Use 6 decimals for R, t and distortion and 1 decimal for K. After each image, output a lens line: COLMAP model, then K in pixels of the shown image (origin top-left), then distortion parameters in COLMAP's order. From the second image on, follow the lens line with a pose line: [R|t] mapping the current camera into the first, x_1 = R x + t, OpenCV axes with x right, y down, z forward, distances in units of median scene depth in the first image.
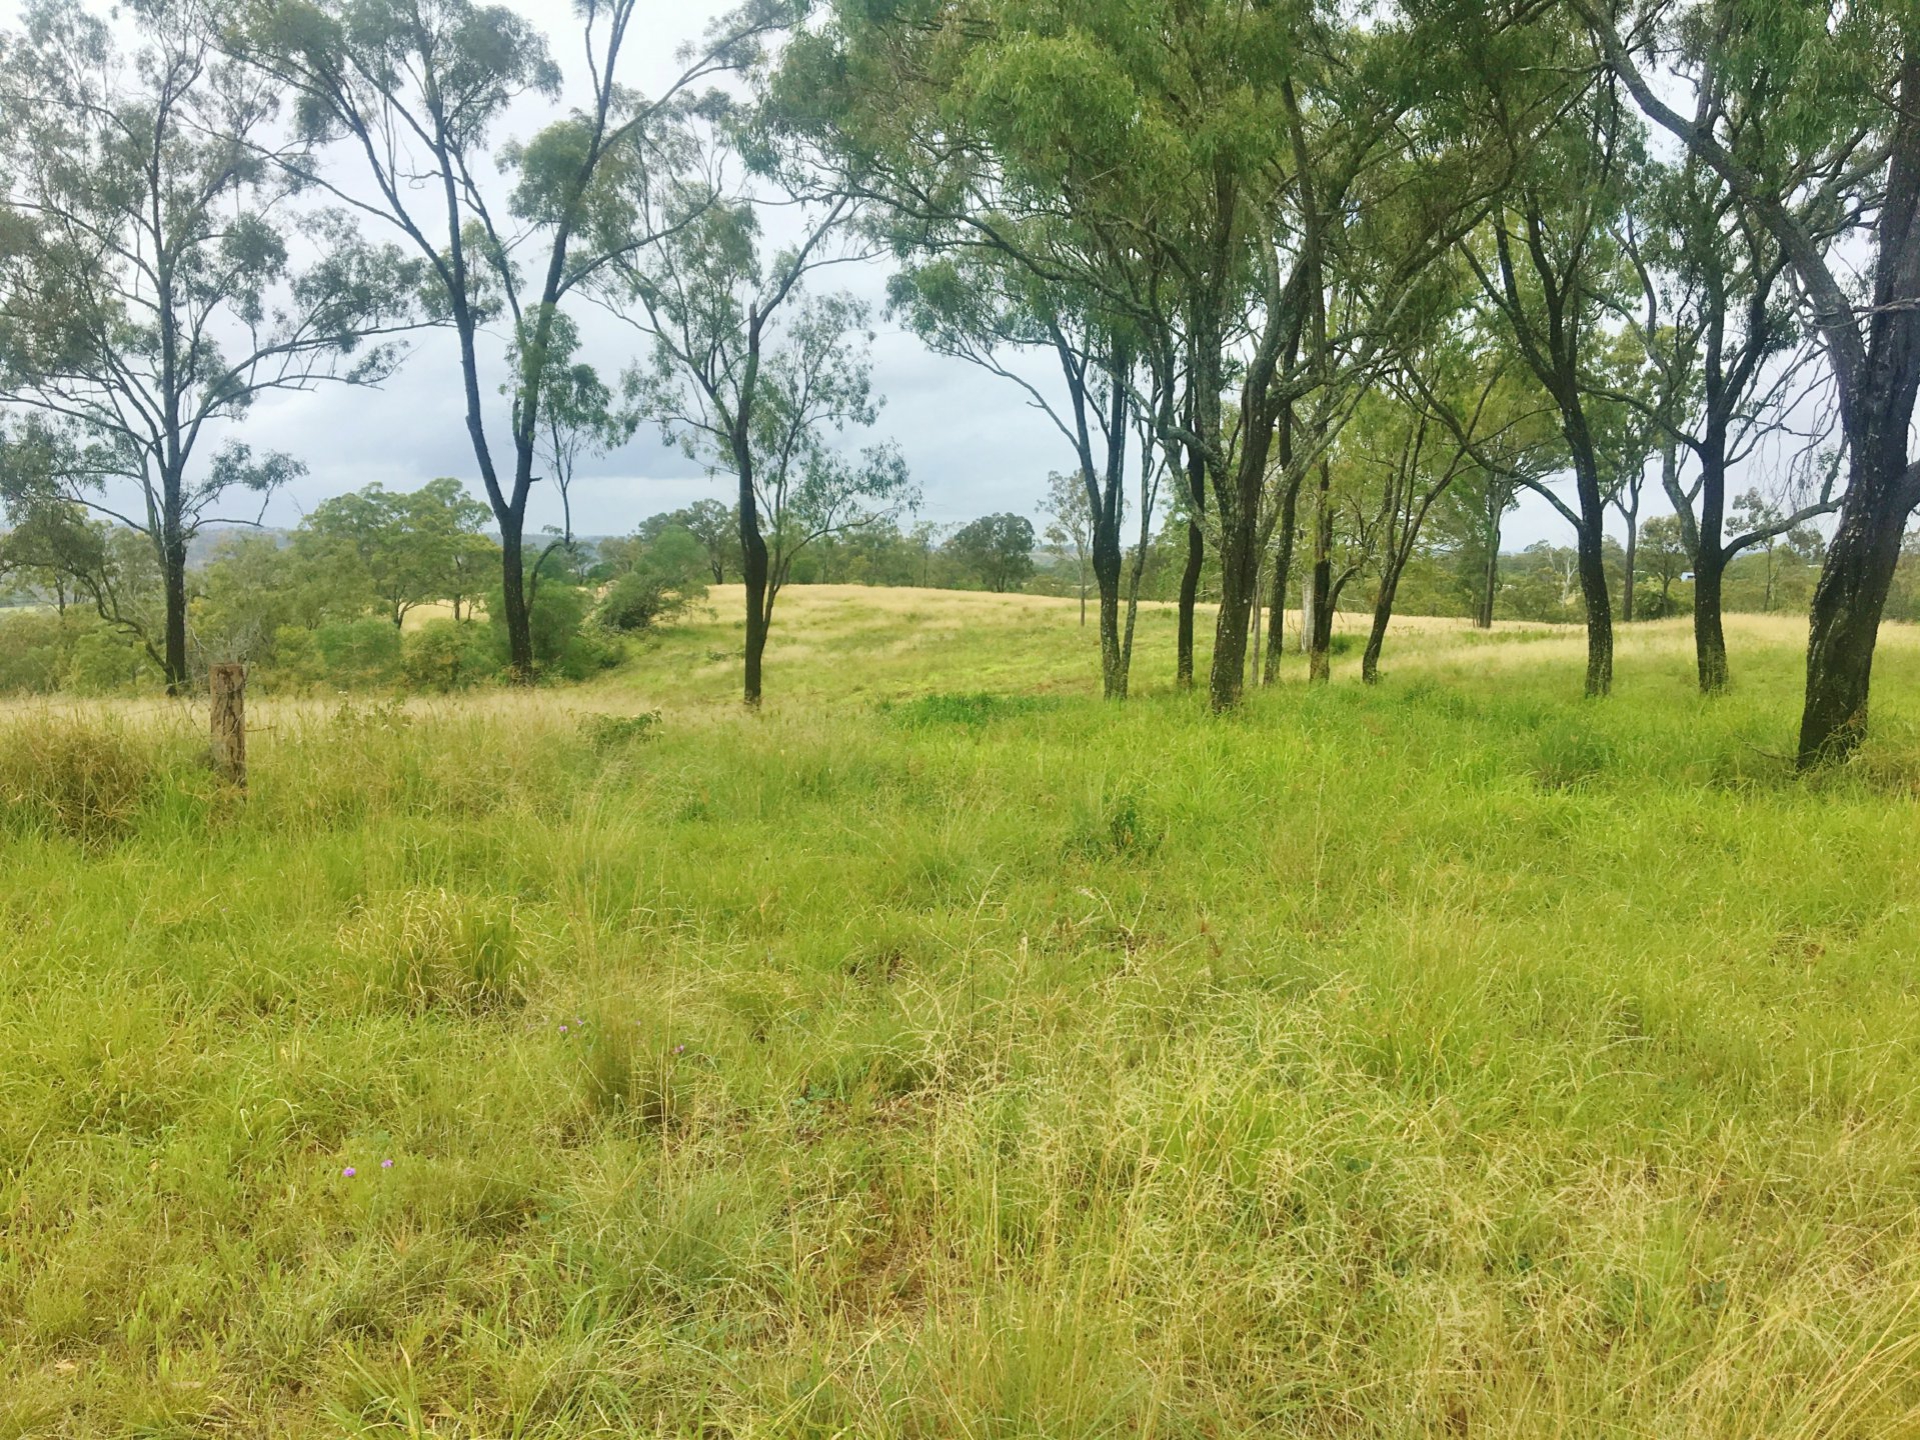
lens RADIAL K [[1615.4, 0, 959.5], [0, 1615.4, 718.4], [0, 0, 1]] dist [0.063995, 0.001632]
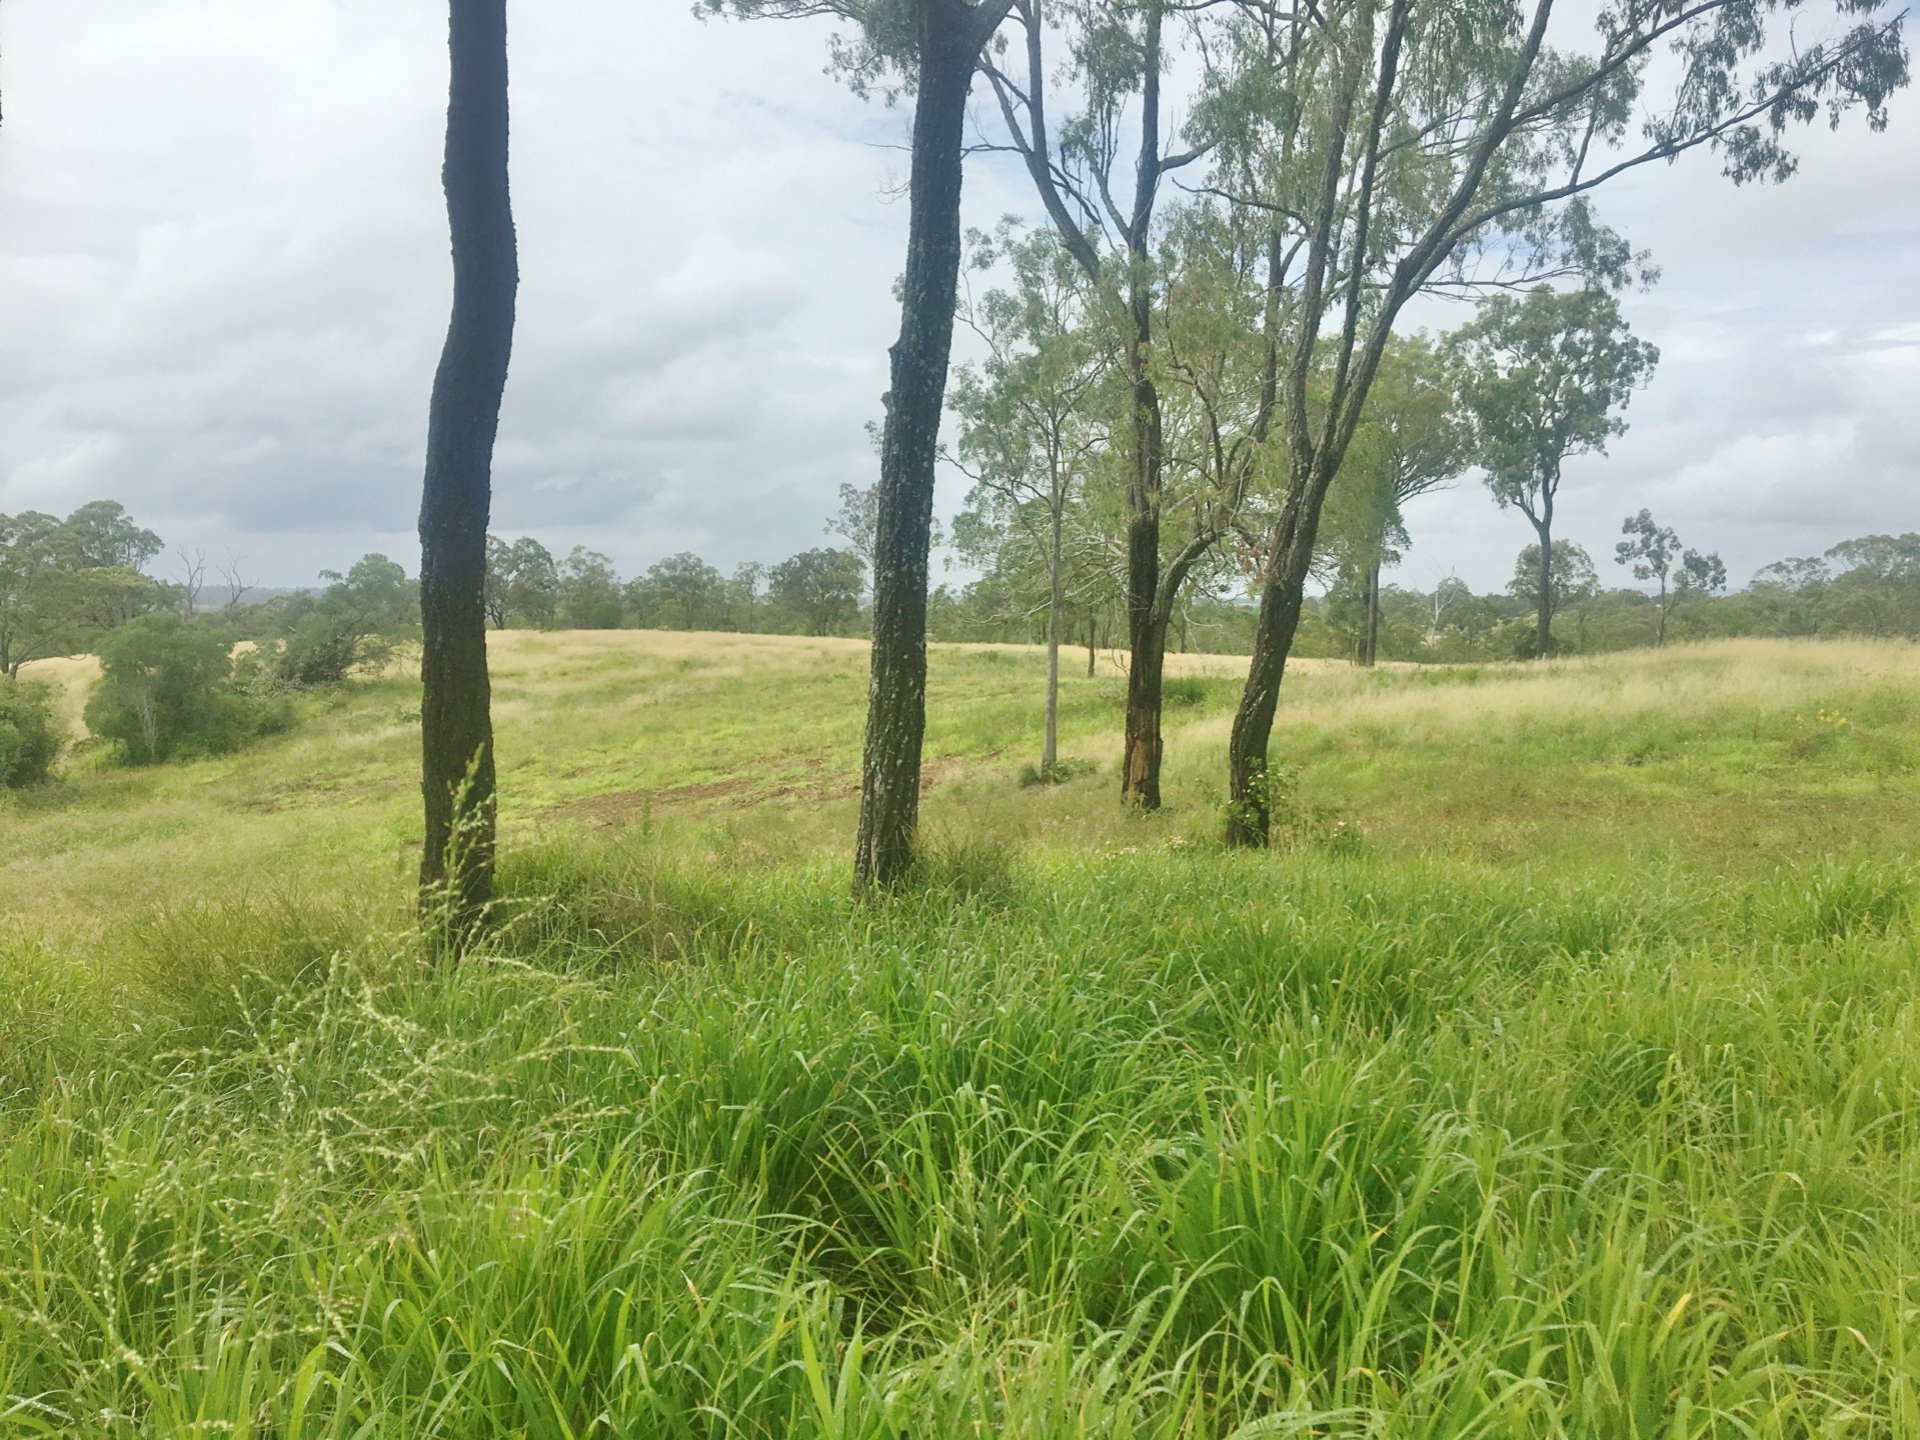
lens RADIAL K [[1615.4, 0, 960.1], [0, 1615.4, 716.3], [0, 0, 1]] dist [0.063995, 0.001632]
pose [[0.996359, -0.015845, 0.083776, 0.043182], [0.018500, 0.999348, -0.031009, -0.008395], [-0.083230, 0.032446, 0.996002, 0.176091]]
